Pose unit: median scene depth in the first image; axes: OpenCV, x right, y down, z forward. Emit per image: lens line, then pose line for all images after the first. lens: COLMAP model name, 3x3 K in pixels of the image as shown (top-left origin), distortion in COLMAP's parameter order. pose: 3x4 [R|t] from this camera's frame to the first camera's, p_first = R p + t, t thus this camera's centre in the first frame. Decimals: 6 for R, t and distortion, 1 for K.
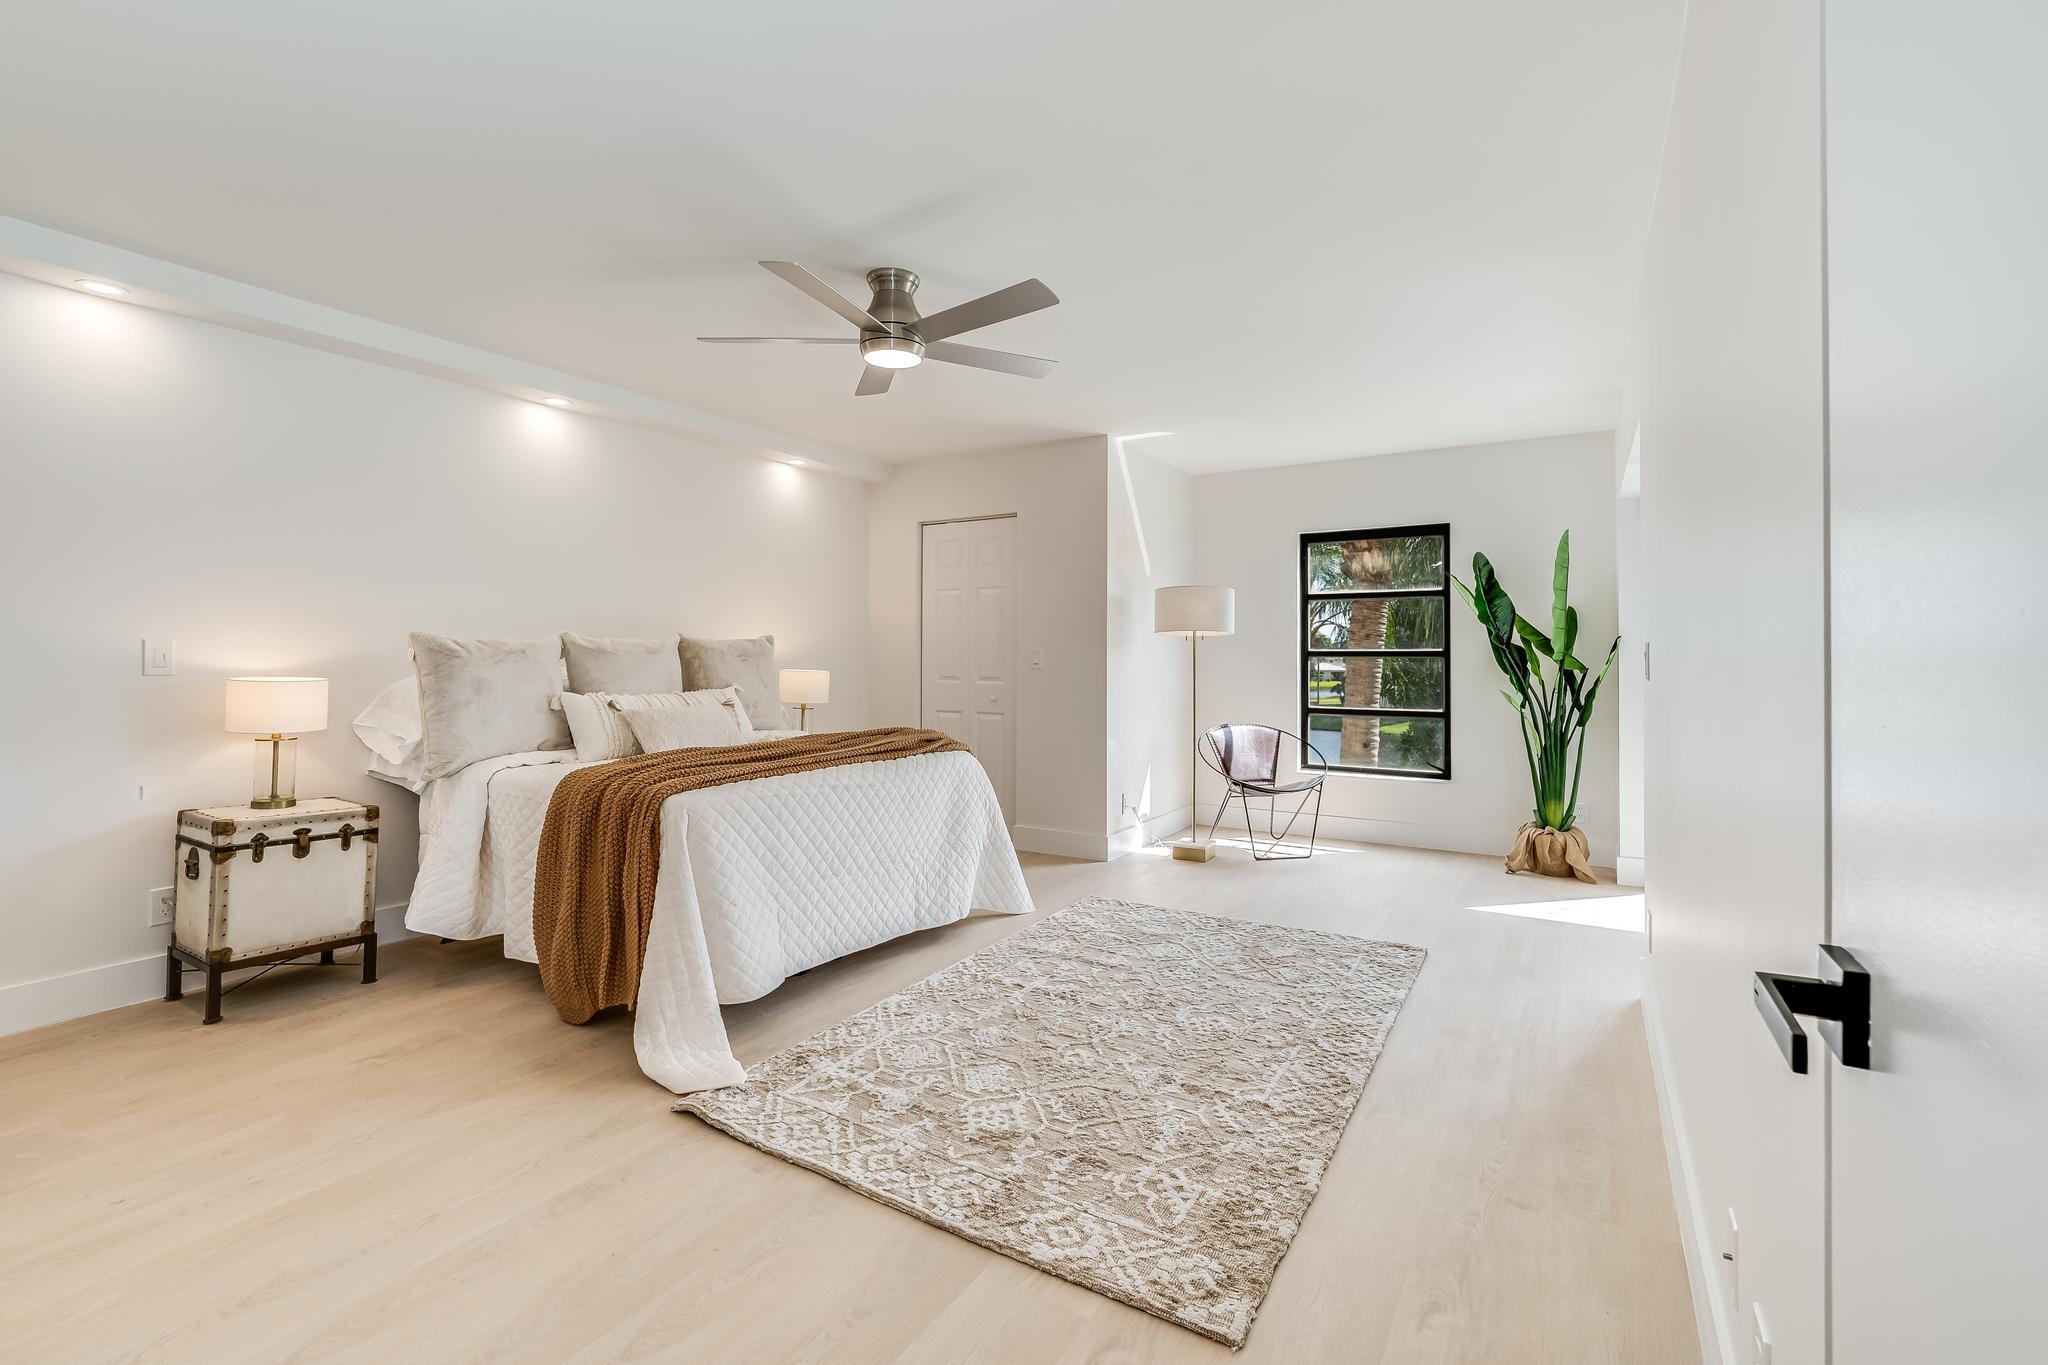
lens RADIAL K [[878.5, 0, 1024.4], [0, 878.5, 666.4], [0, 0, 1]] dist [0.010080, 0.000193]
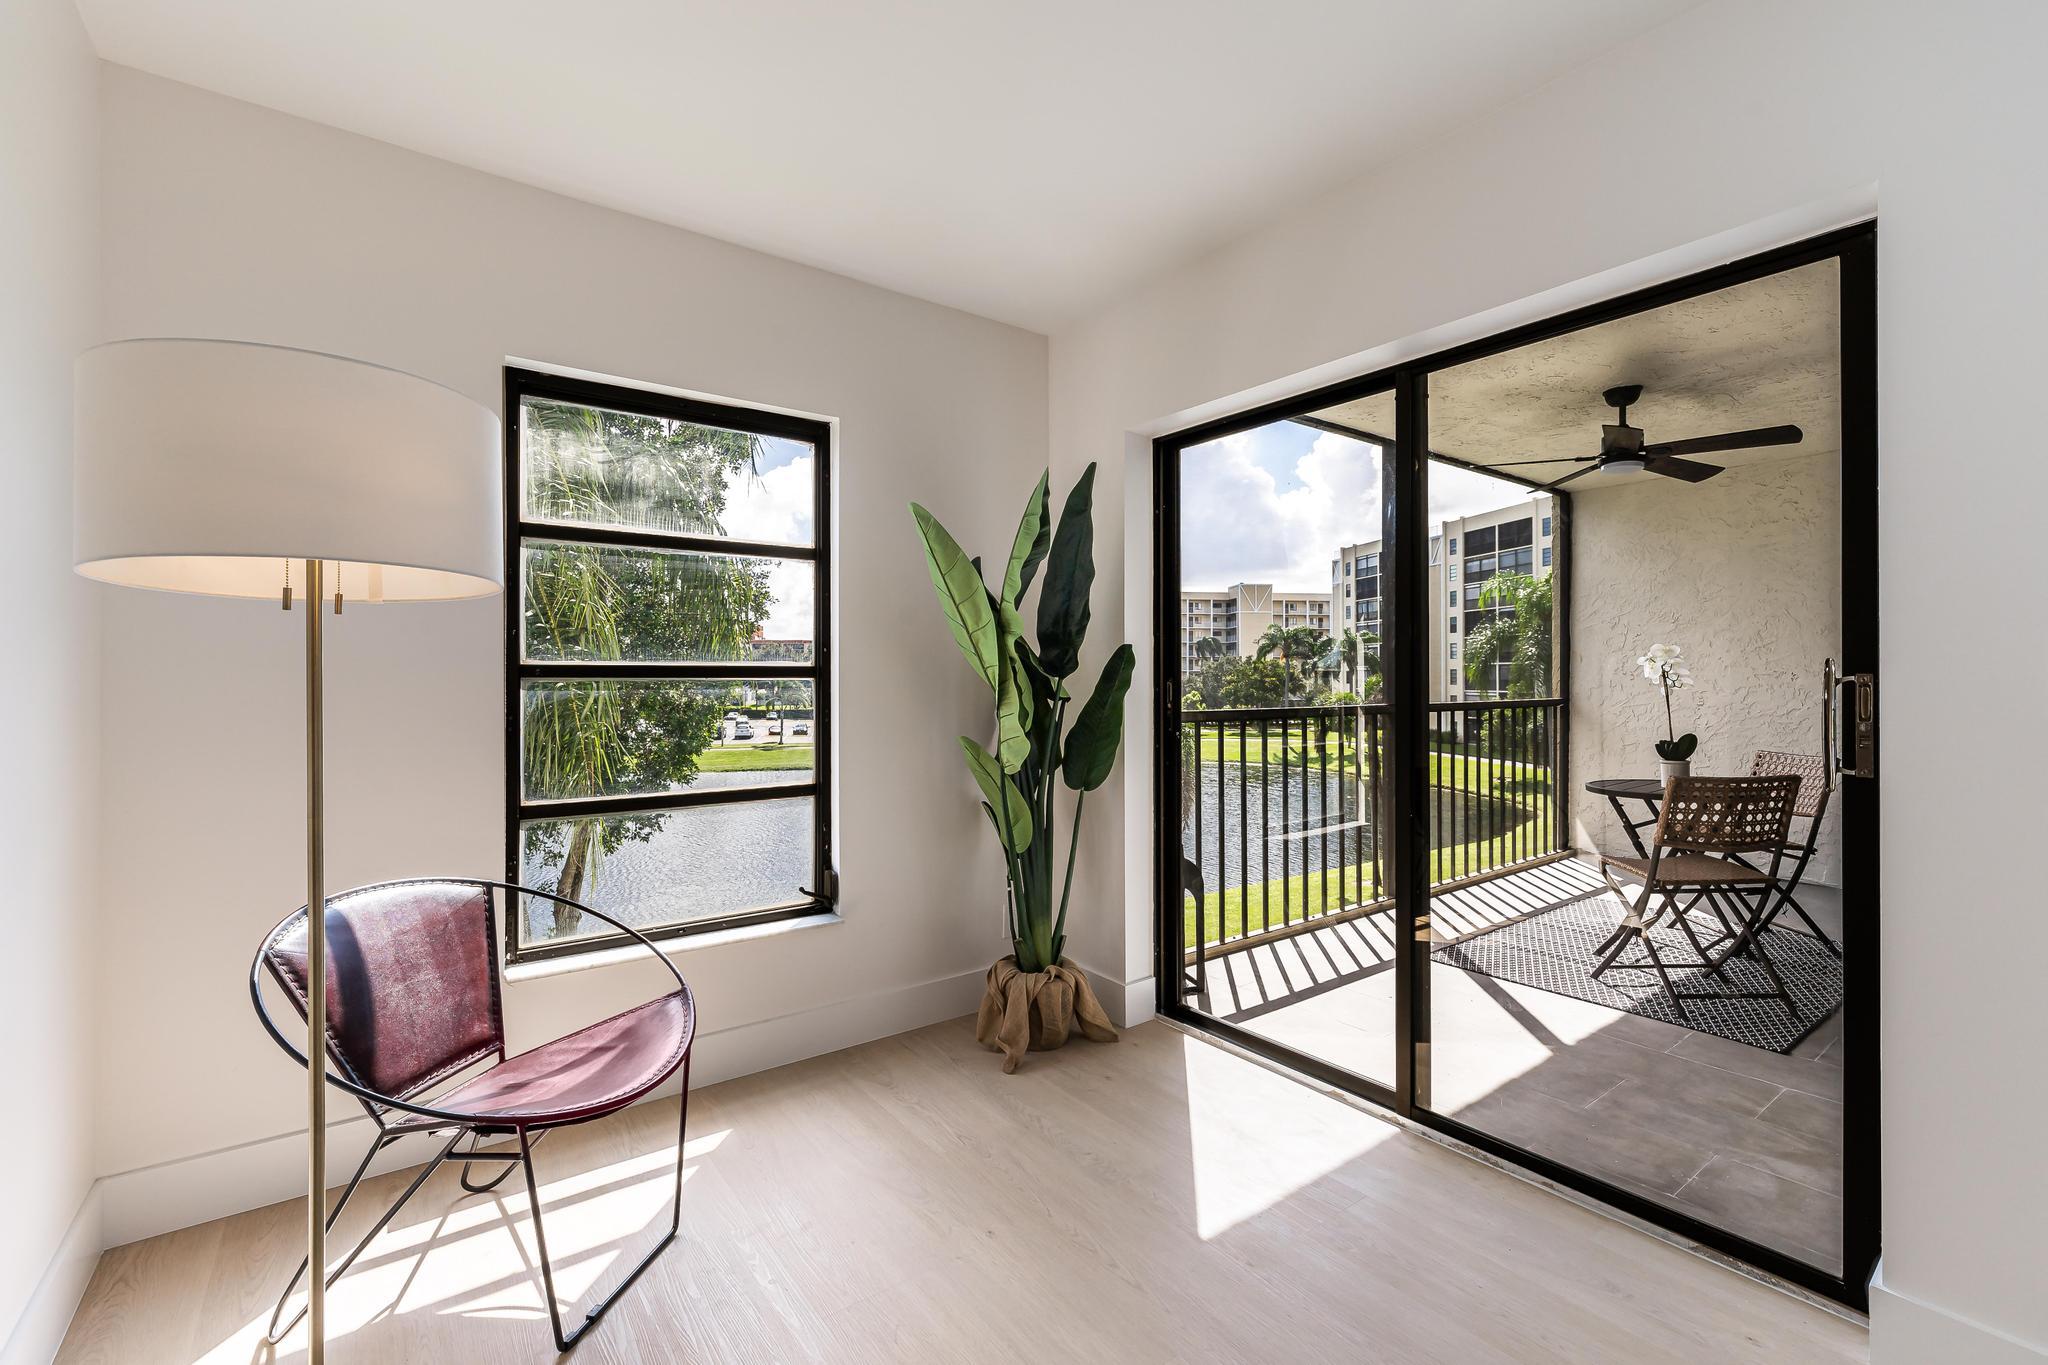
lens RADIAL K [[878.5, 0, 1031.0], [0, 878.5, 678.7], [0, 0, 1]] dist [0.010080, 0.000193]
pose [[0.363011, -0.000023, 0.931785, 0.033567], [0.006355, 0.999977, -0.002451, -0.008428], [-0.931763, 0.006811, 0.363003, 0.665864]]
